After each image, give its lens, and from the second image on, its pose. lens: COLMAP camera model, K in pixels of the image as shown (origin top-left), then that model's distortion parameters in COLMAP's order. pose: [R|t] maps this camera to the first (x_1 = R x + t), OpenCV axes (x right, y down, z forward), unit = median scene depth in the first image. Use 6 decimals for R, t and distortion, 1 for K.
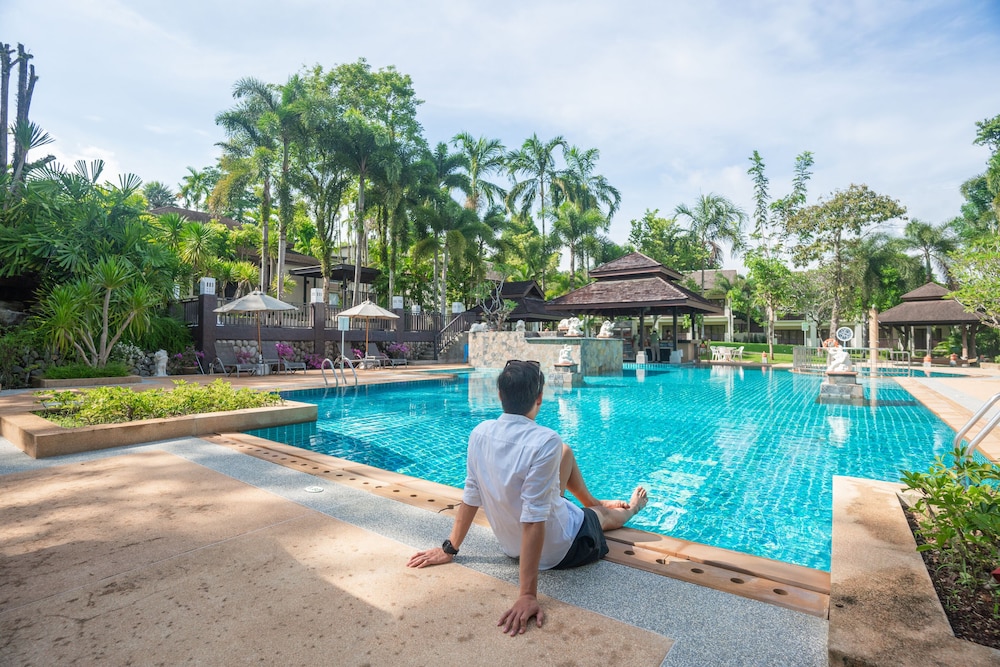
lens RADIAL K [[487.2, 0, 500.0], [0, 487.2, 333.5], [0, 0, 1]] dist [-0.067015, 0.034521]
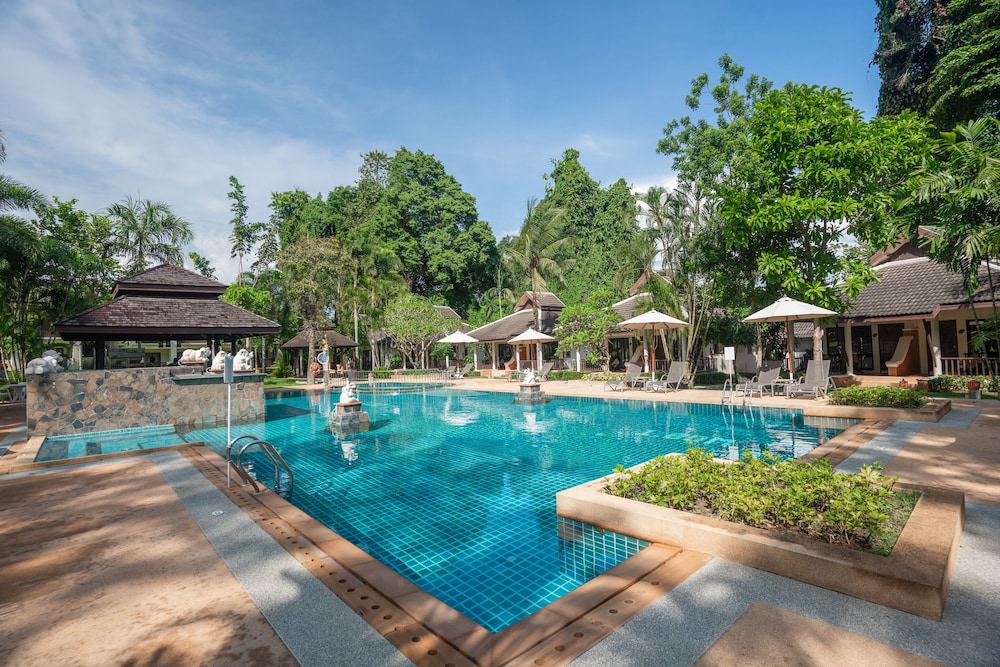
lens RADIAL K [[484.4, 0, 500.1], [0, 484.4, 352.0], [0, 0, 1]] dist [-0.064559, 0.000273]
pose [[0.219034, -0.014025, 0.975616, -0.327494], [0.018714, 0.999773, 0.010171, -0.017048], [-0.975538, 0.016029, 0.219247, 0.266007]]
